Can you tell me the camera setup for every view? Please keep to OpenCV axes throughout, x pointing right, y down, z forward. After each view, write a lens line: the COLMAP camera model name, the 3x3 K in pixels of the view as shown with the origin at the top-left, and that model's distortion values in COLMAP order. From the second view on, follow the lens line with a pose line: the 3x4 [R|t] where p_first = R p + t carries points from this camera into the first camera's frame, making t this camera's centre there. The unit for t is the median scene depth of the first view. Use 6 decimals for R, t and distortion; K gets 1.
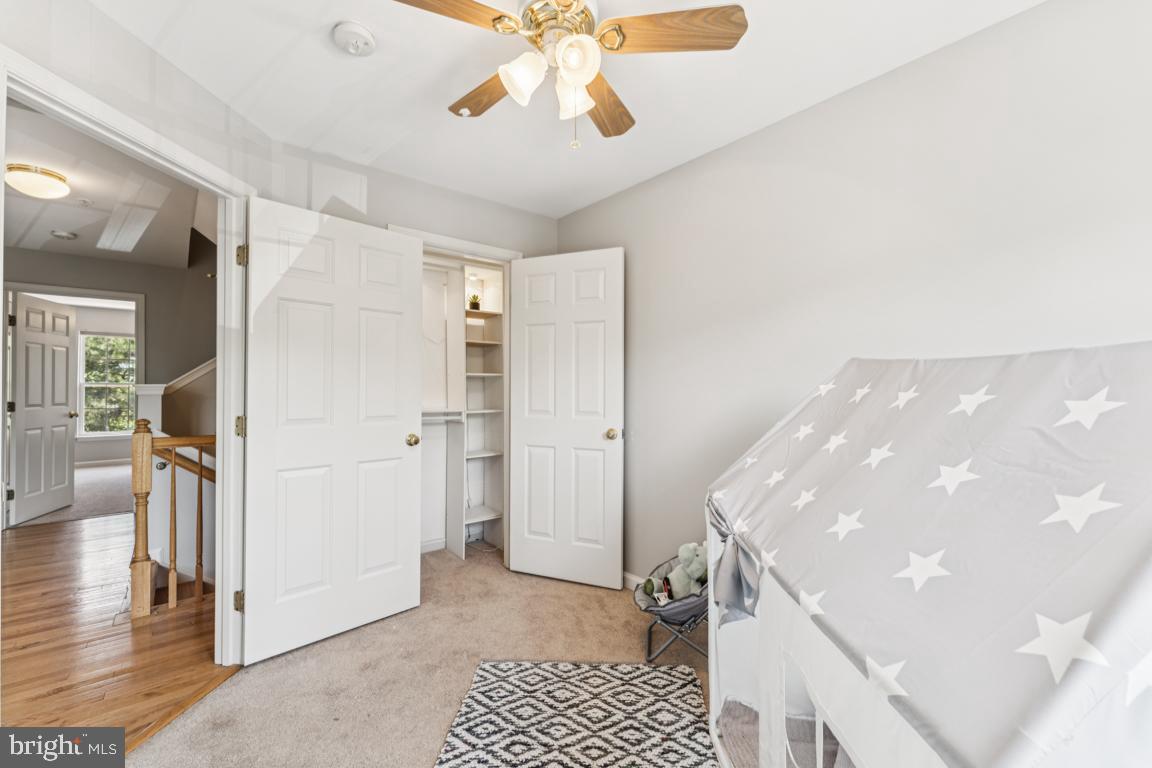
lens RADIAL K [[476.8, 0, 577.7], [0, 476.8, 388.6], [0, 0, 1]] dist [0.000045, 0.000099]
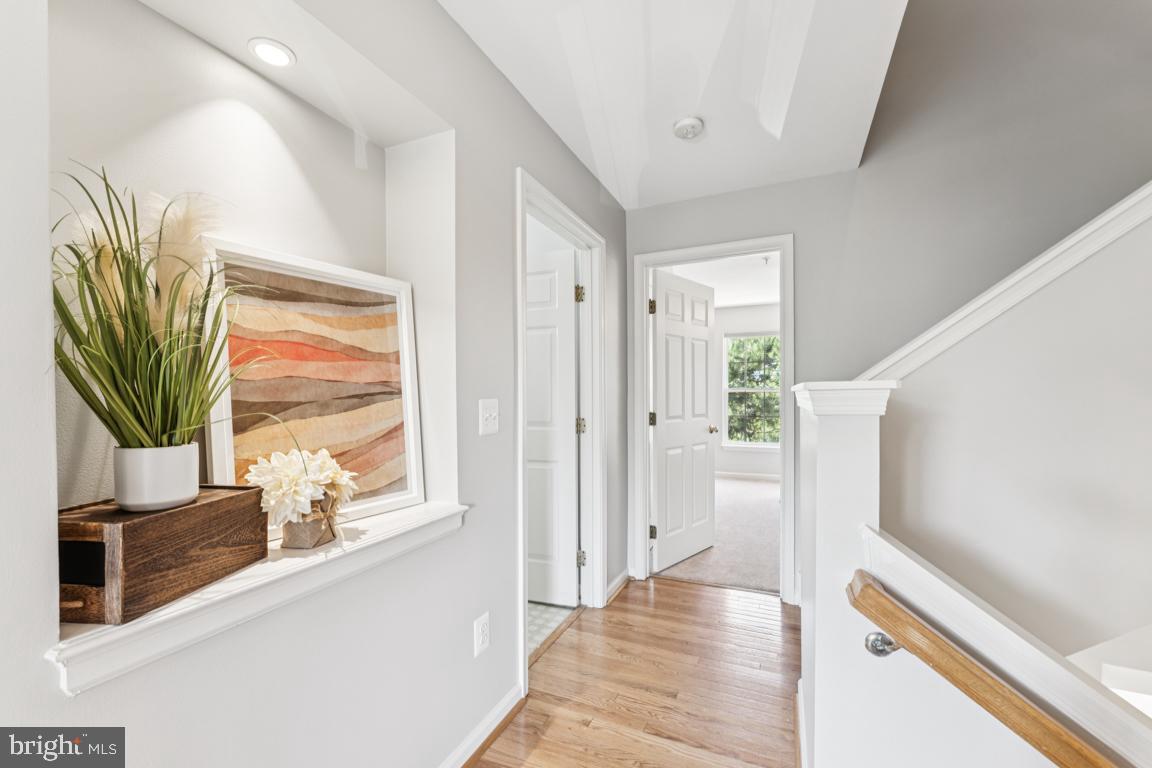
lens RADIAL K [[476.8, 0, 577.7], [0, 476.8, 388.6], [0, 0, 1]] dist [0.000045, 0.000099]
pose [[0.437811, -0.010363, -0.899007, -0.405088], [0.000792, 0.999938, -0.011141, -0.001925], [0.899067, 0.004166, 0.437792, 0.409994]]
